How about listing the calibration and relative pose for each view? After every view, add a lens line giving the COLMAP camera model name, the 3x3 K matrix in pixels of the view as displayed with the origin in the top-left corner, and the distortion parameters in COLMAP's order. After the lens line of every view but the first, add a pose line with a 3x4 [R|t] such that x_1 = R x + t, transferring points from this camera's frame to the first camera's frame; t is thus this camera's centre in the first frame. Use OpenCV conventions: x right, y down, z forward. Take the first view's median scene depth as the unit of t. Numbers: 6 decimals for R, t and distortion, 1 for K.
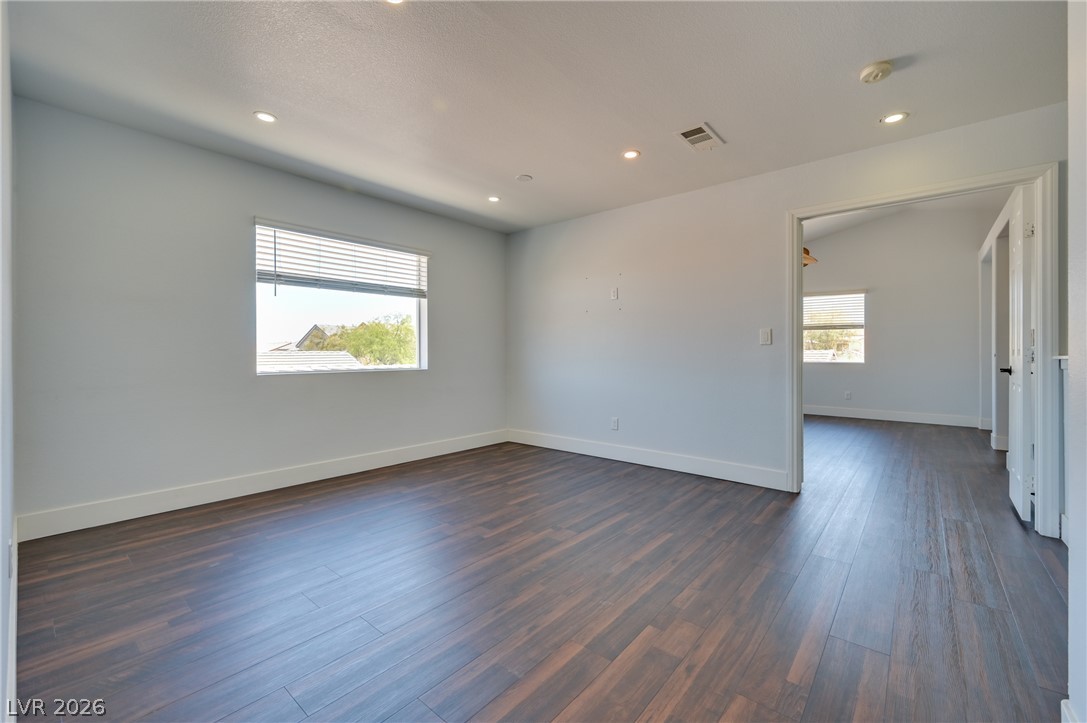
lens RADIAL K [[439.2, 0, 544.4], [0, 439.2, 353.5], [0, 0, 1]] dist [-0.001705, 0.001321]
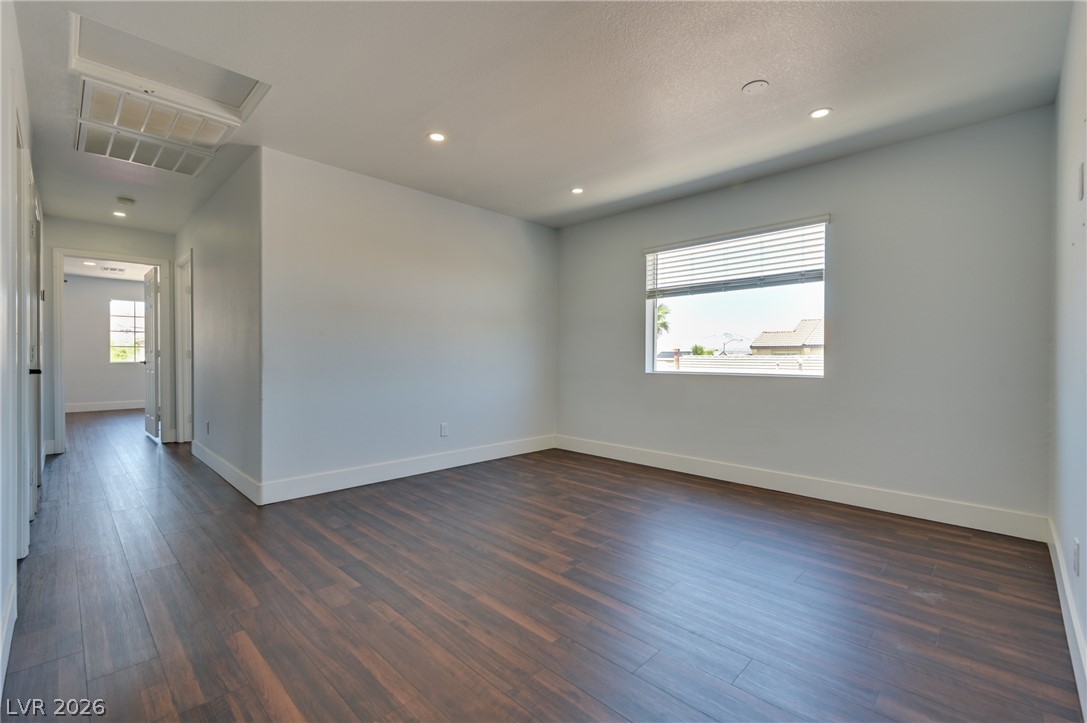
lens RADIAL K [[480.0, 0, 543.0], [0, 480.0, 356.0], [0, 0, 1]] dist [0.004792, -0.002188]
pose [[-0.070849, -0.002563, -0.997484, 0.953474], [-0.004039, 0.999989, -0.002282, 0.006960], [0.997479, 0.003867, -0.070859, 1.011552]]
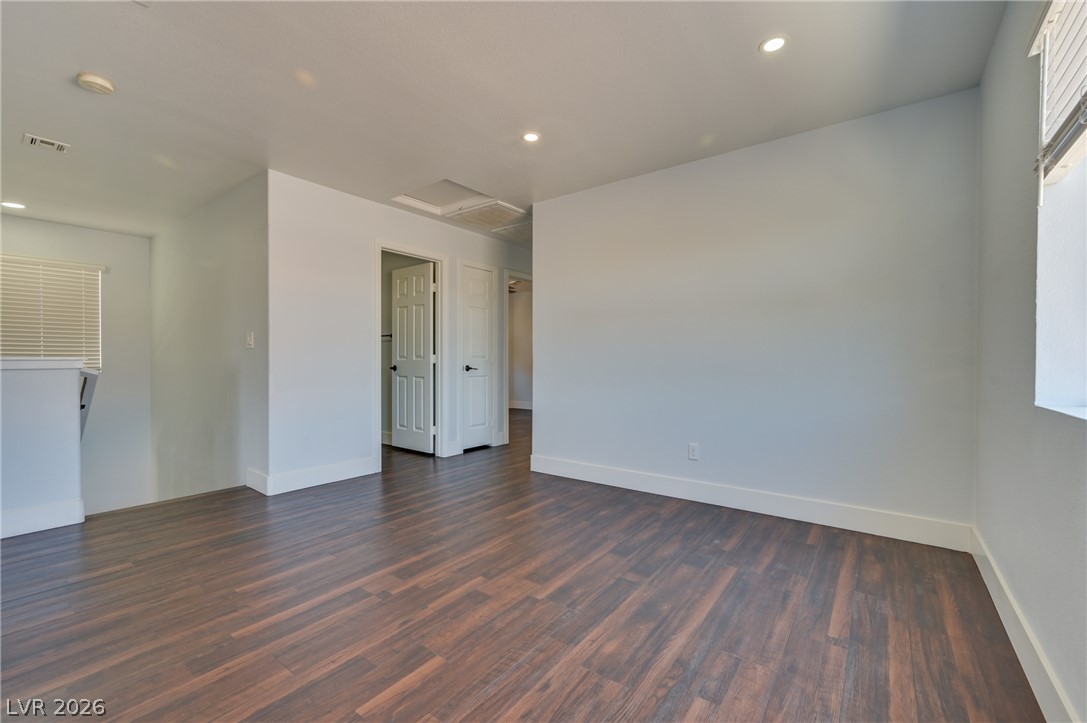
lens RADIAL K [[453.1, 0, 543.0], [0, 453.1, 364.0], [0, 0, 1]] dist [0.001690, 0.000174]
pose [[-0.998535, 0.000142, -0.054110, -0.196661], [-0.000184, 0.999982, 0.006021, 0.010830], [0.054110, 0.006022, -0.998517, 1.777850]]
